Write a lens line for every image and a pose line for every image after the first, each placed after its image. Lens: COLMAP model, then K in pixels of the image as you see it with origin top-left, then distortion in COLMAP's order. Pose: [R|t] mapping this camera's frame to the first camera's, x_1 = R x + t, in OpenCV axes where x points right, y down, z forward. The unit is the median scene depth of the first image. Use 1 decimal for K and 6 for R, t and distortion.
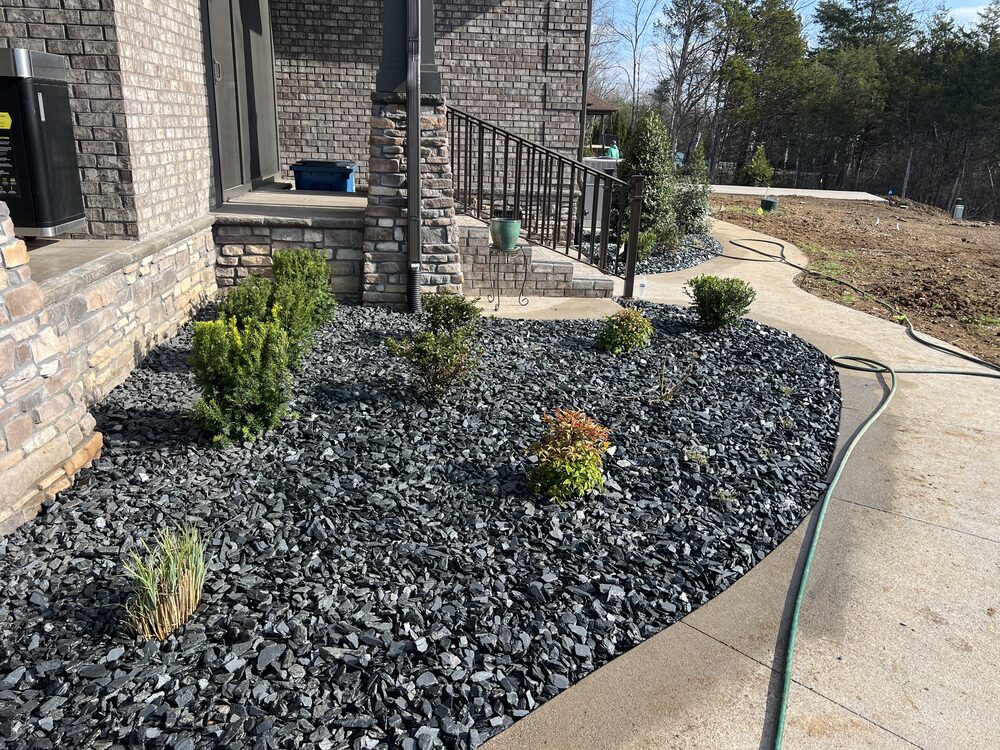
lens RADIAL K [[747.0, 0, 497.3], [0, 747.0, 375.5], [0, 0, 1]] dist [0.033828, -0.019622]
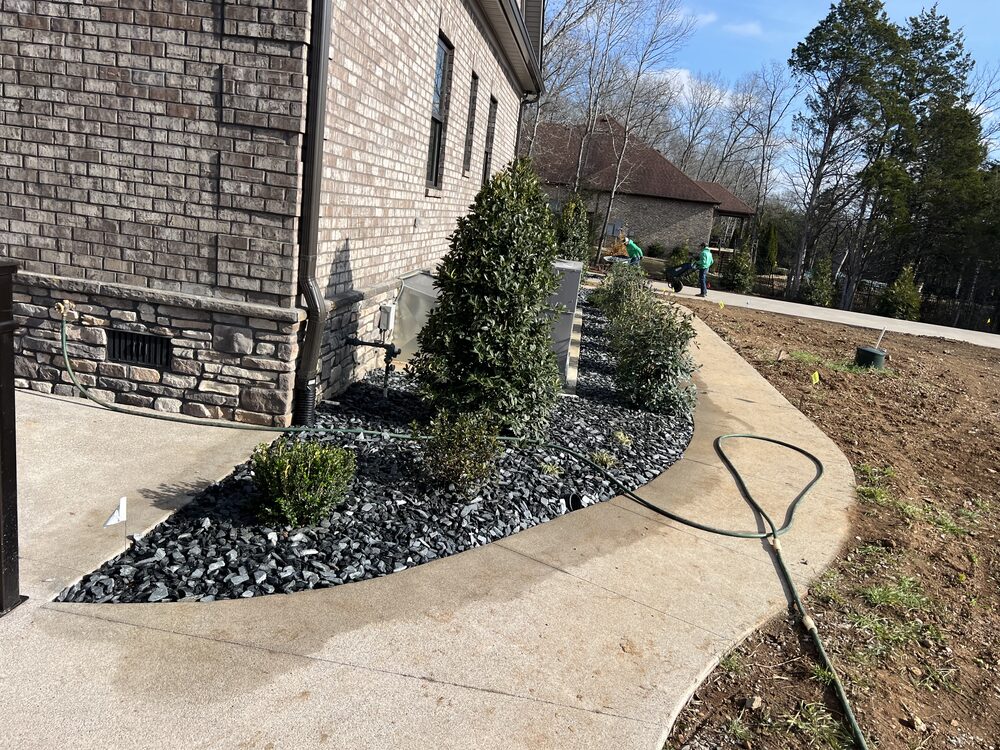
lens RADIAL K [[747.0, 0, 501.5], [0, 747.0, 373.6], [0, 0, 1]] dist [0.033828, -0.019622]
pose [[0.974946, 0.126423, -0.183025, 0.324183], [-0.146794, 0.983857, -0.102359, -0.188828], [0.167130, 0.126661, 0.977765, 0.613351]]
